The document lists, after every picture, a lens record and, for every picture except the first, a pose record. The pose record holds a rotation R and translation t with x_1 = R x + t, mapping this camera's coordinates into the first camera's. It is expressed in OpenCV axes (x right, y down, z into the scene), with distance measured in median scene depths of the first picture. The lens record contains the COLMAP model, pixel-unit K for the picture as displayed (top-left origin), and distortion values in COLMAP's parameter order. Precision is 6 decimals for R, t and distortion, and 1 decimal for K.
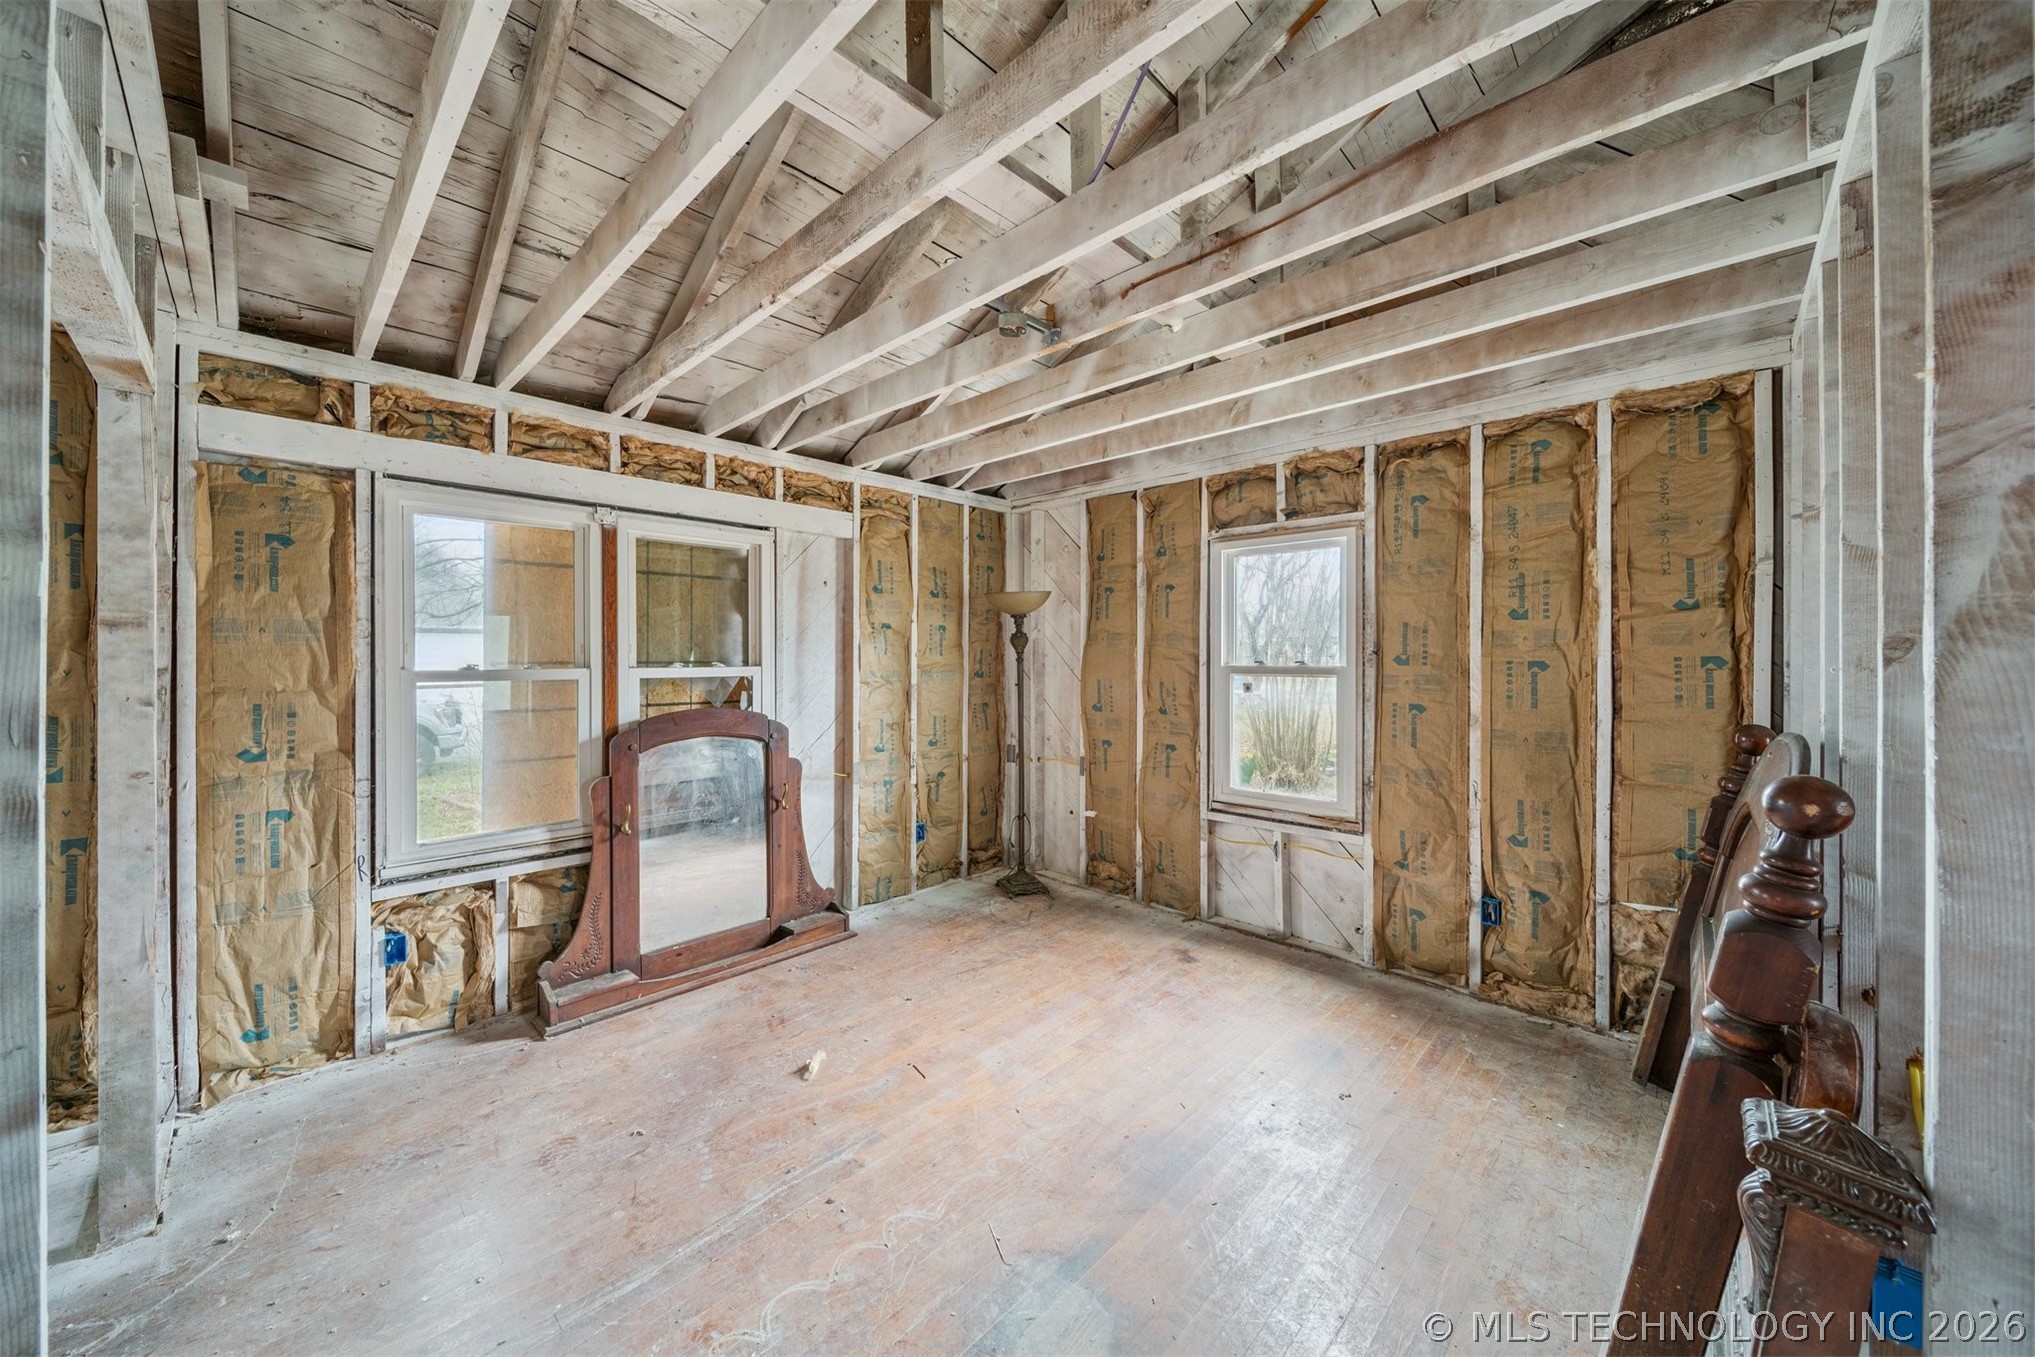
lens RADIAL K [[728.3, 0, 1015.5], [0, 728.3, 652.5], [0, 0, 1]] dist [-0.000190, -0.000015]
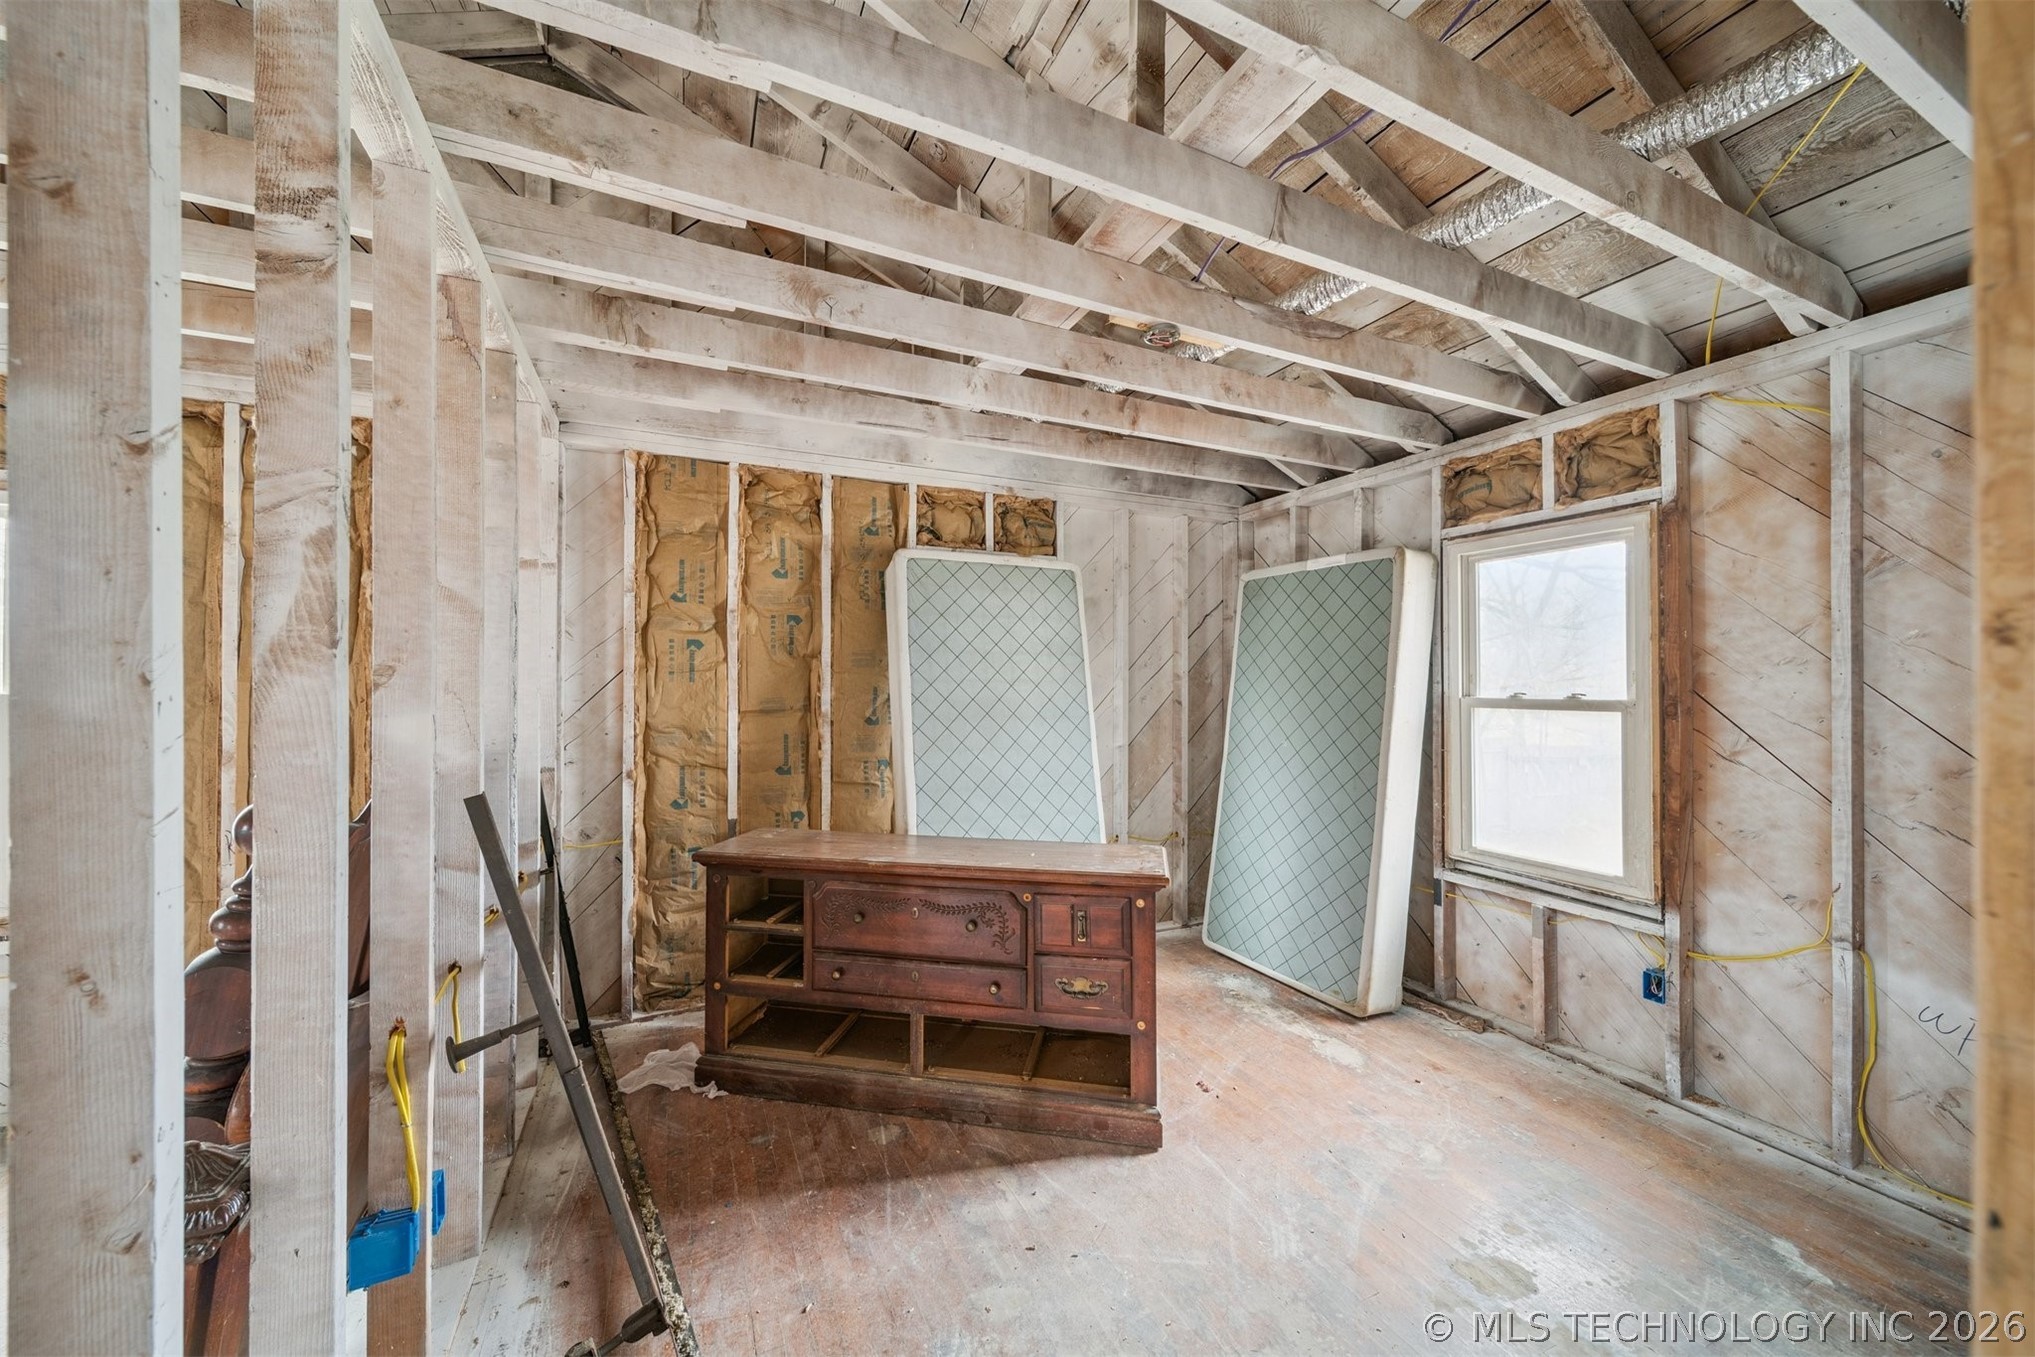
lens RADIAL K [[718.0, 0, 998.0], [0, 718.0, 673.5], [0, 0, 1]] dist [0.000140, 0.000080]
pose [[0.367230, 0.007749, 0.930098, 0.702462], [-0.004427, 0.999969, -0.006583, -0.005740], [-0.930120, -0.001700, 0.367253, -0.427689]]
